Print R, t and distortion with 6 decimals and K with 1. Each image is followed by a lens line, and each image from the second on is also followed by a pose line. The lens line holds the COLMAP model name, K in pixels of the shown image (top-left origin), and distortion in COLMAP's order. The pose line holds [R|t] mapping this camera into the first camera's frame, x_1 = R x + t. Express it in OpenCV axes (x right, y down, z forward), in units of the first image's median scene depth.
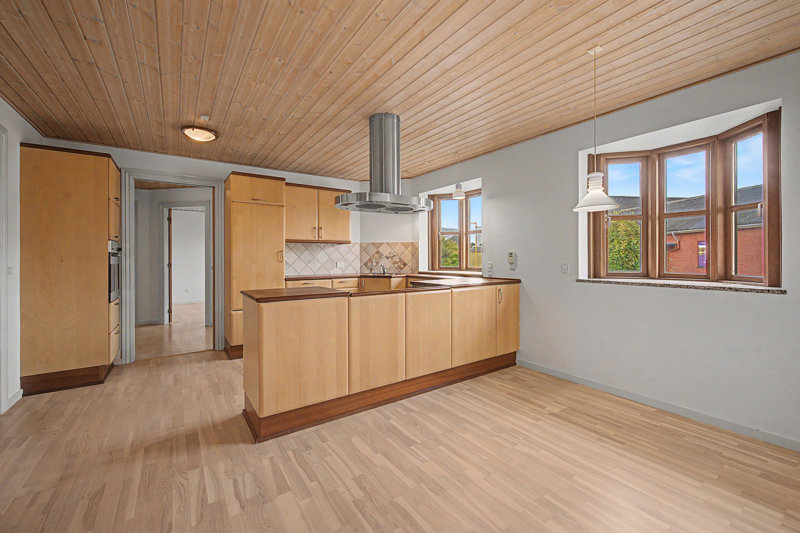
lens RADIAL K [[335.5, 0, 398.6], [0, 335.5, 259.1], [0, 0, 1]] dist [0.000550, -0.000046]
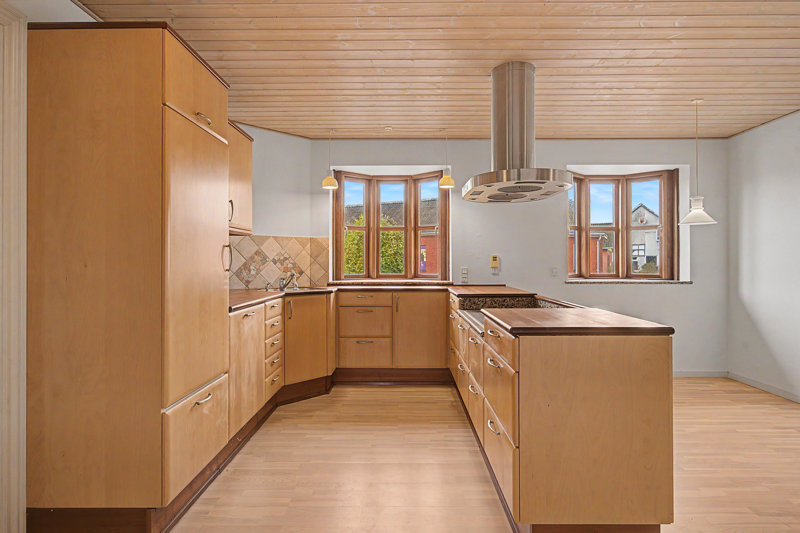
lens RADIAL K [[411.8, 0, 400.0], [0, 411.8, 266.5], [0, 0, 1]] dist [-0.022335, -0.000625]
pose [[0.584242, -0.013787, 0.811463, -0.731859], [0.000576, 0.999862, 0.016573, -0.009995], [-0.811580, -0.009215, 0.584169, 0.552303]]
